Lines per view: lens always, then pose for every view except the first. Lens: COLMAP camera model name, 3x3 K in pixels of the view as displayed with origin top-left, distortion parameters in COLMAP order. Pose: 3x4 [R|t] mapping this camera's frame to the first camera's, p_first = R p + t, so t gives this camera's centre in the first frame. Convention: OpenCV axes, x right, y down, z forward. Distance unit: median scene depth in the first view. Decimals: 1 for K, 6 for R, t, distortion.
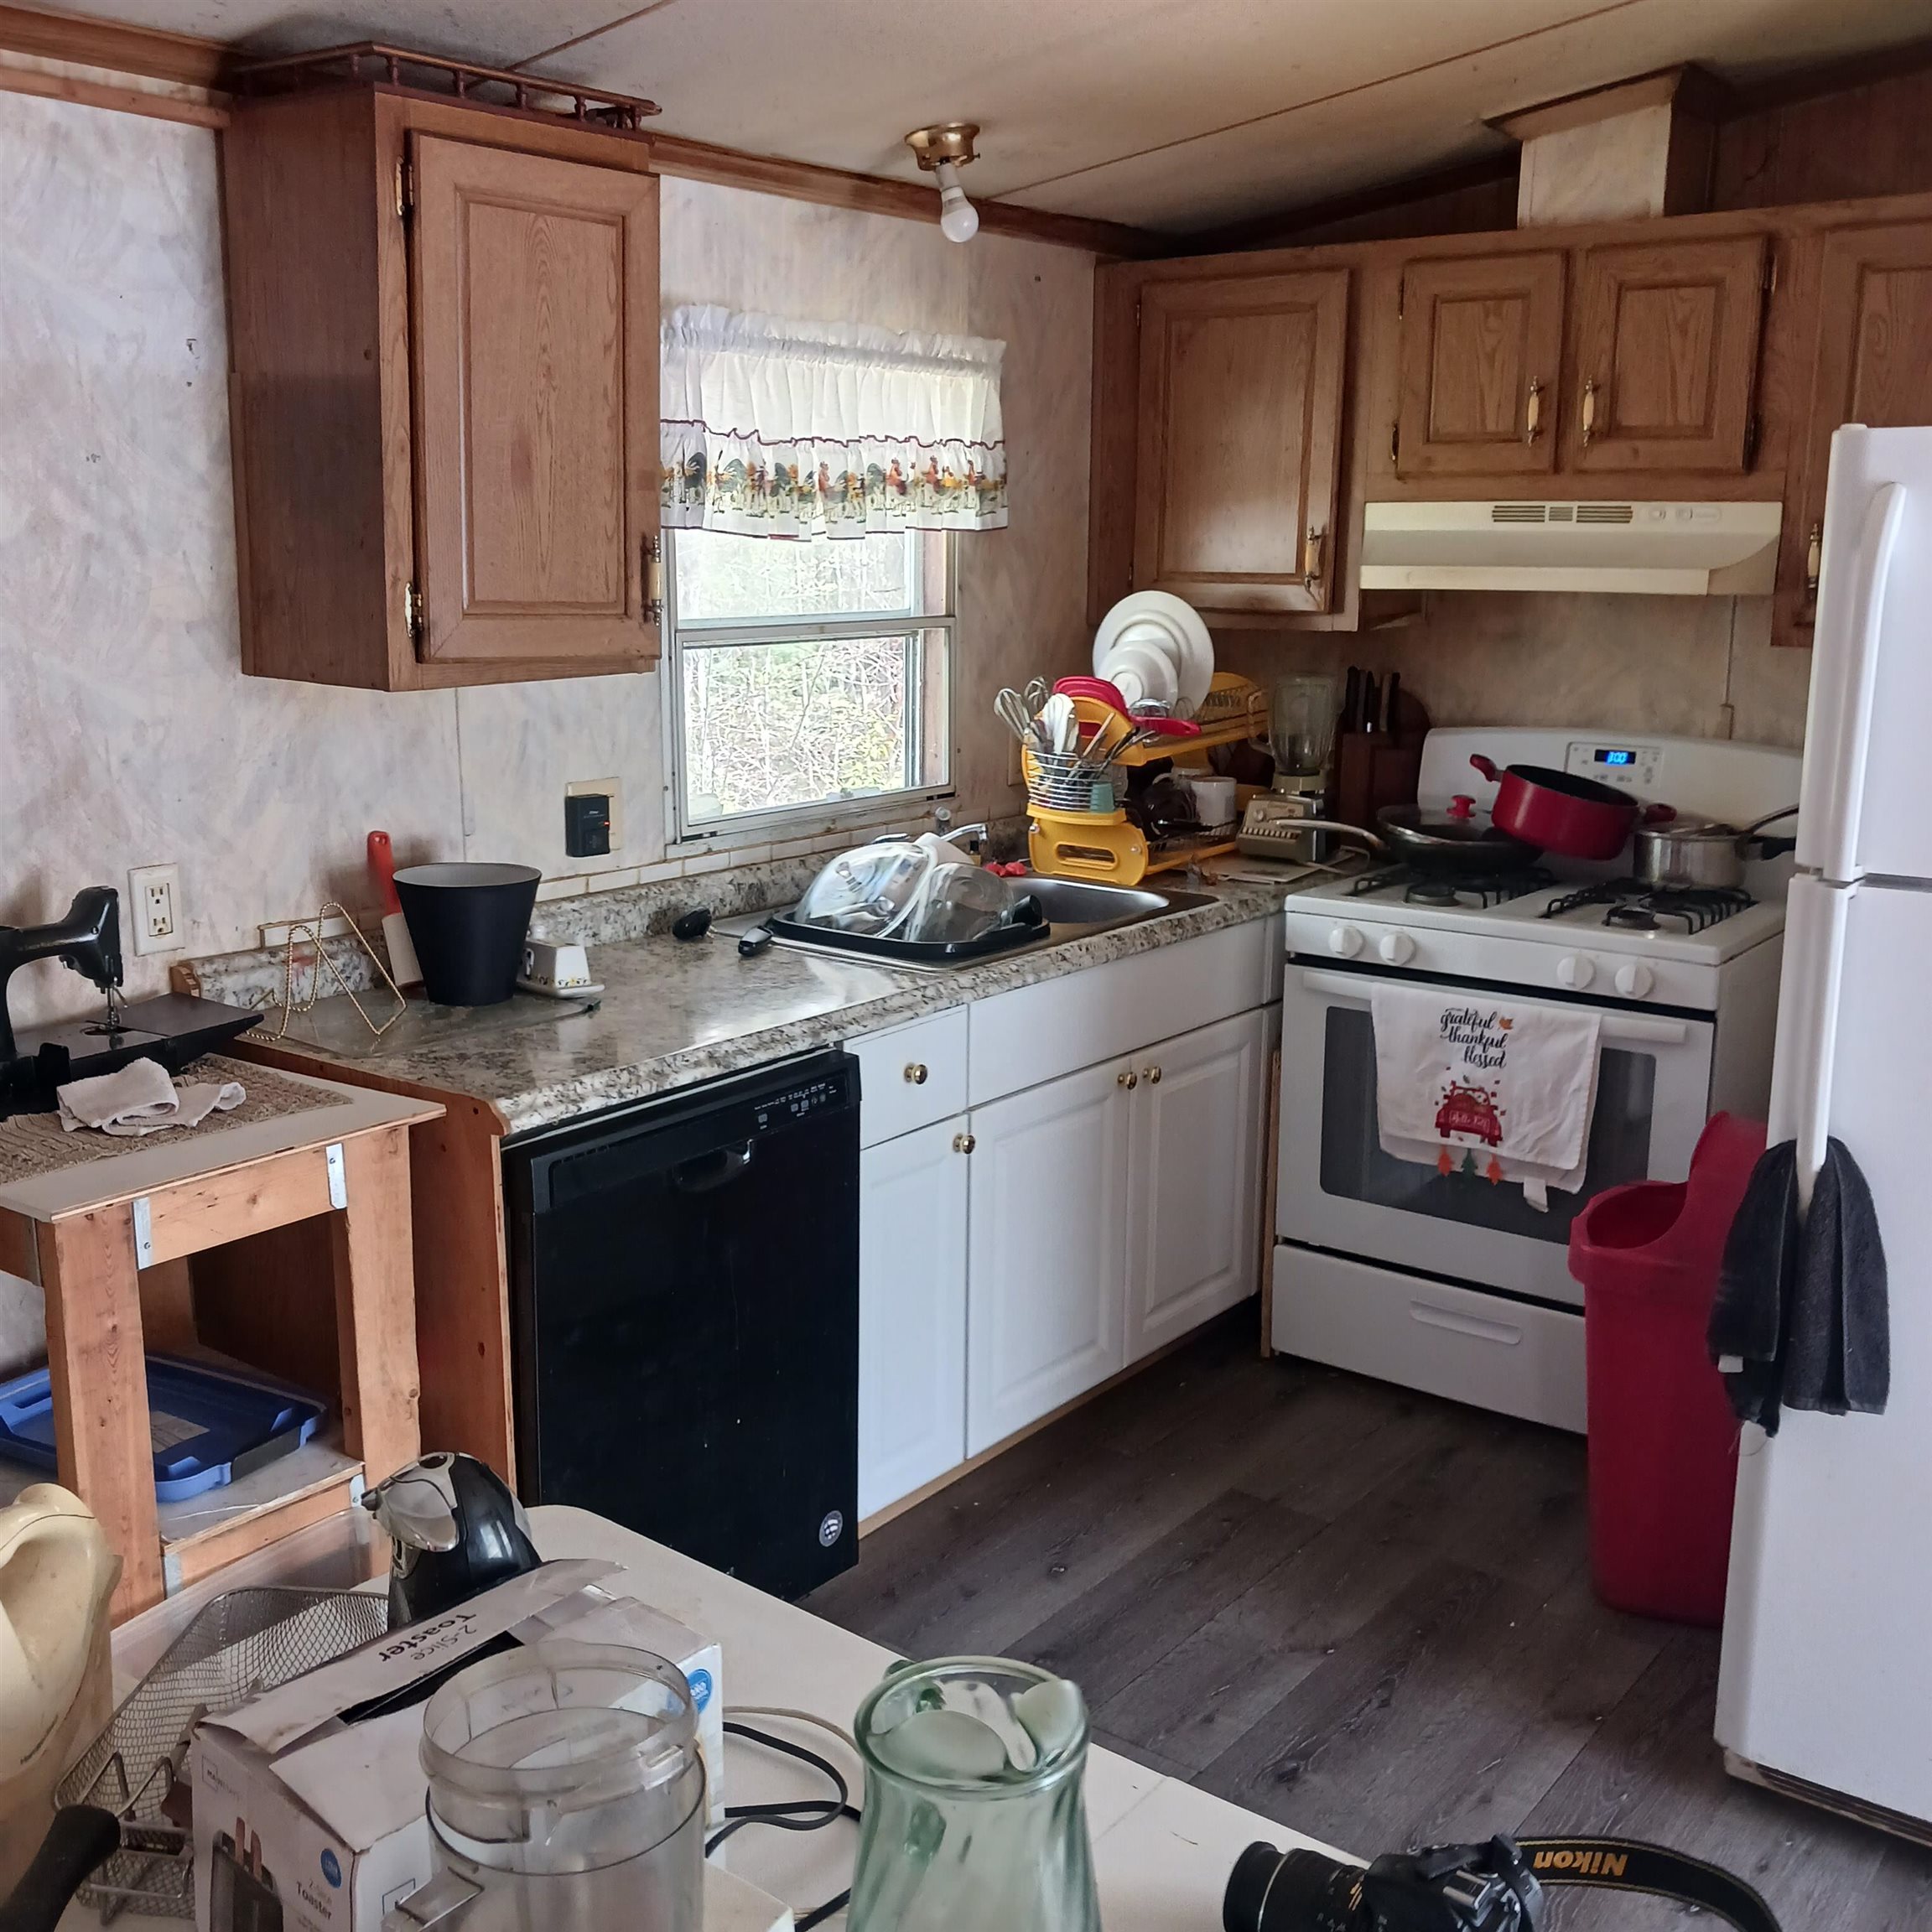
lens RADIAL K [[1990.0, 0, 954.7], [0, 1990.0, 946.0], [0, 0, 1]] dist [-0.017283, 0.000000]
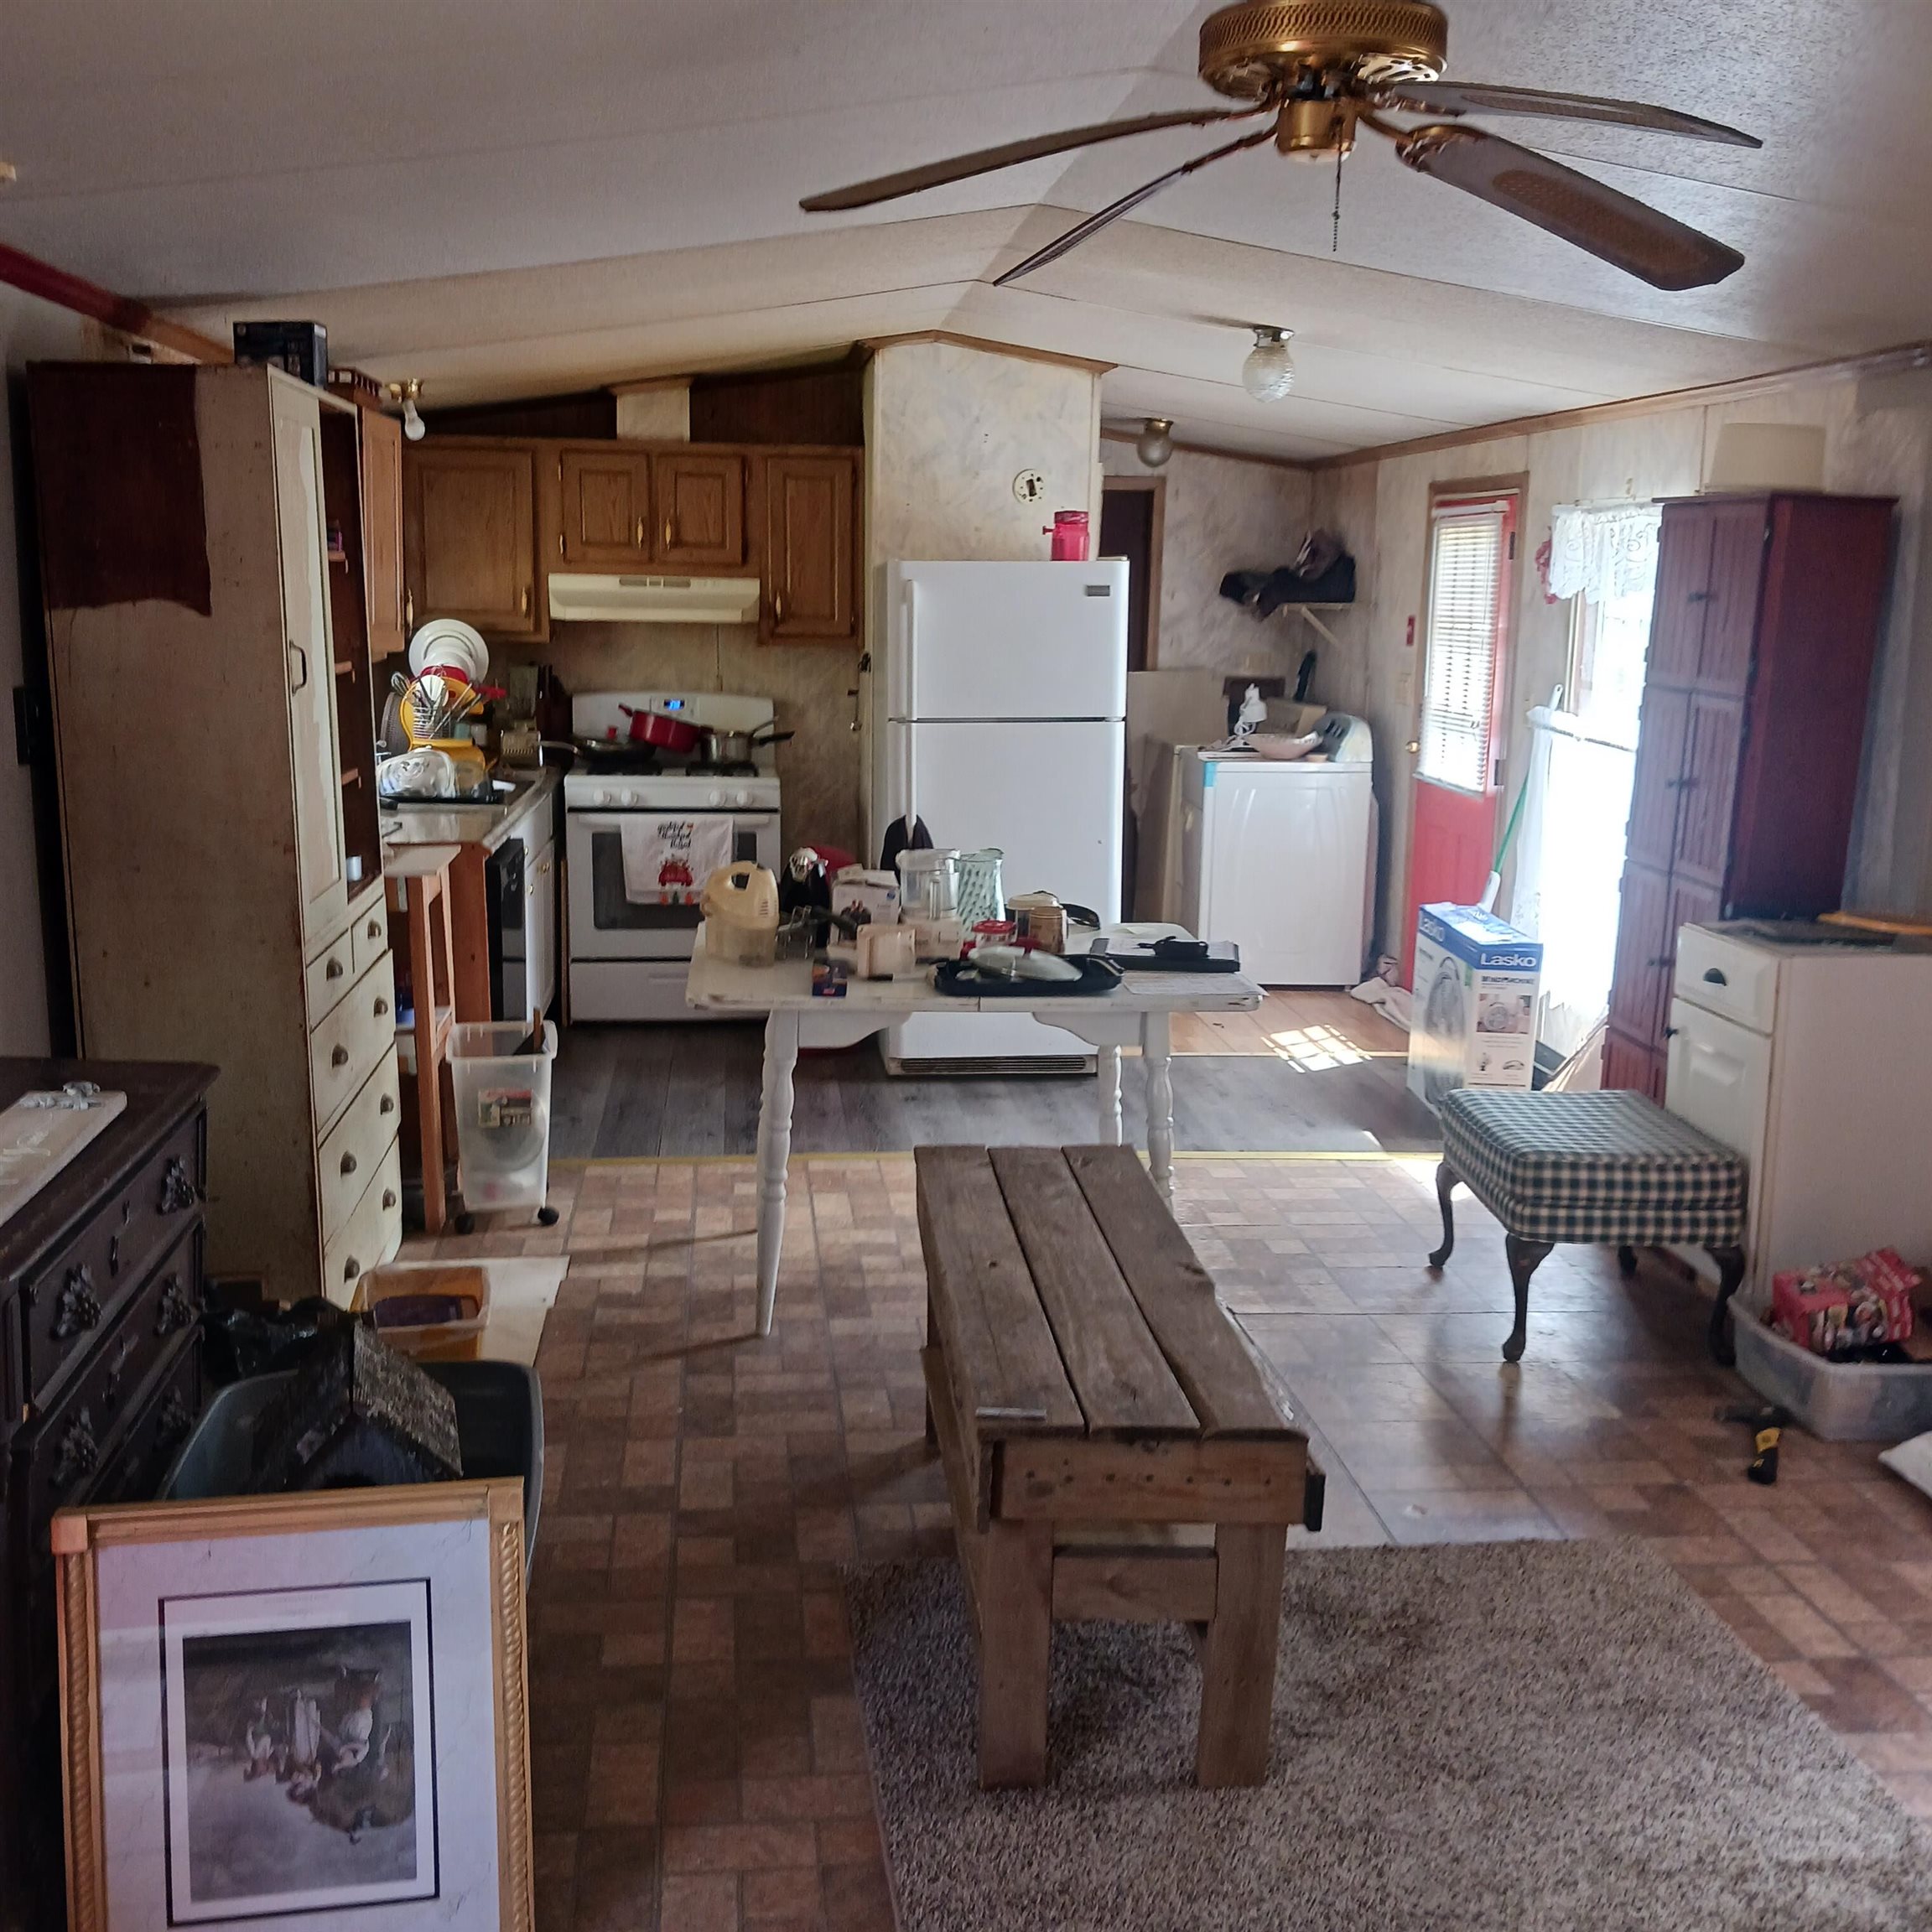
lens RADIAL K [[1990.0, 0, 967.4], [0, 1990.0, 972.5], [0, 0, 1]] dist [-0.017283, 0.000000]
pose [[0.713423, -0.122846, 0.689882, -0.941064], [0.123951, 0.991112, 0.048304, 0.121548], [-0.689684, 0.051051, 0.722309, -0.683431]]
